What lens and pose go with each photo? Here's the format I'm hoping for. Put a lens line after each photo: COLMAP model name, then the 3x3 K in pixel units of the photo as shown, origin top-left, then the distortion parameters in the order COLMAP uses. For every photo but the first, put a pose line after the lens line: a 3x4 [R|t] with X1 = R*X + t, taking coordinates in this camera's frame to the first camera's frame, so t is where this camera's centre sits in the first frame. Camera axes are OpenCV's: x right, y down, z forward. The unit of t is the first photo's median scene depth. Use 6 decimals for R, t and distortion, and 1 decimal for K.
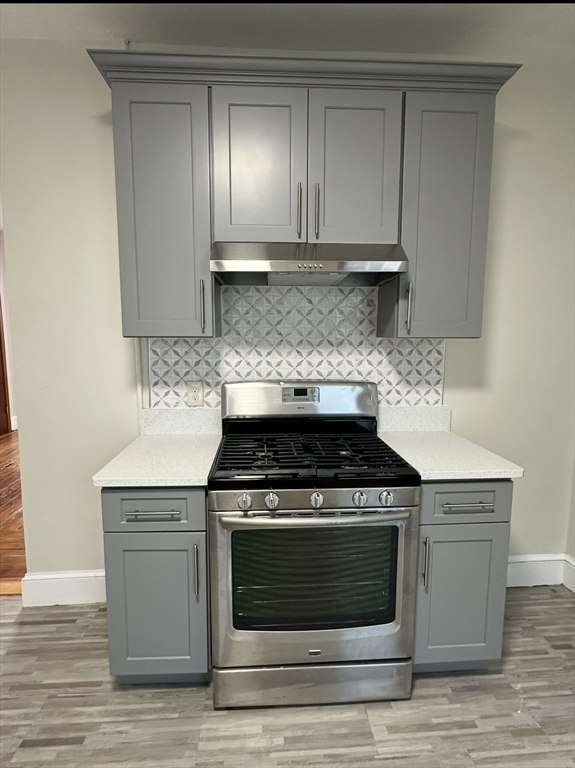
lens RADIAL K [[398.7, 0, 302.5], [0, 398.7, 384.9], [0, 0, 1]] dist [-0.000349, -0.001069]
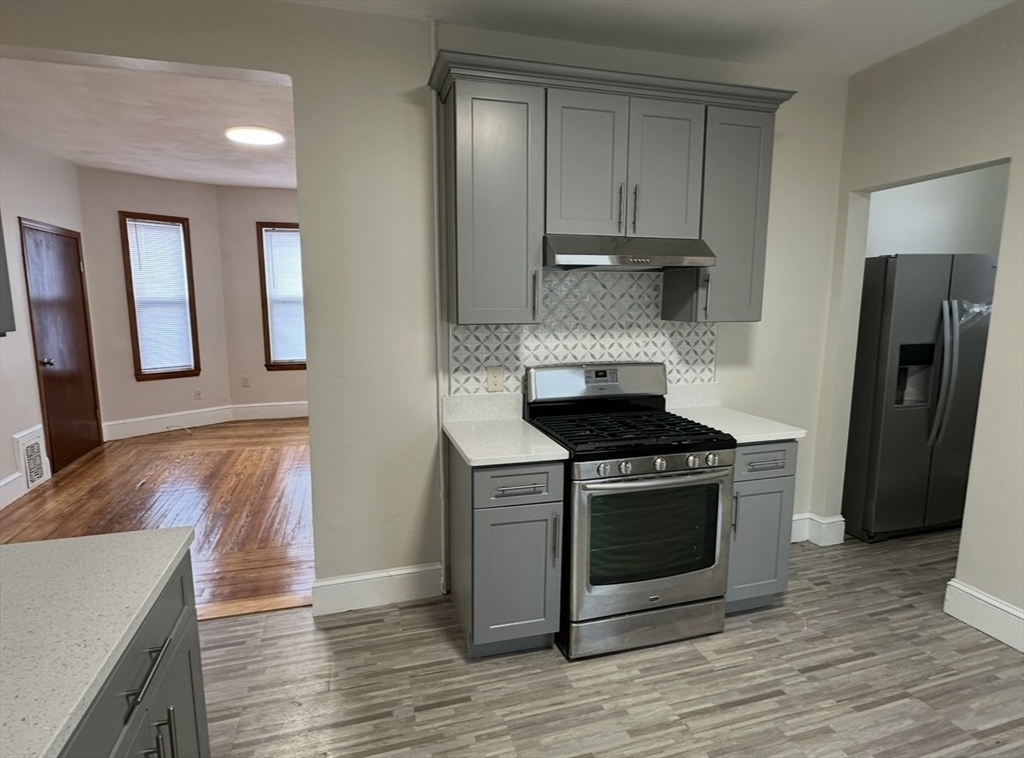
lens RADIAL K [[548.2, 0, 509.3], [0, 548.2, 380.4], [0, 0, 1]] dist [-0.003596, 0.001327]
pose [[0.975912, -0.033969, 0.215506, -0.645417], [0.029083, 0.999244, 0.025804, -0.010543], [-0.216219, -0.018915, 0.976162, -0.410274]]
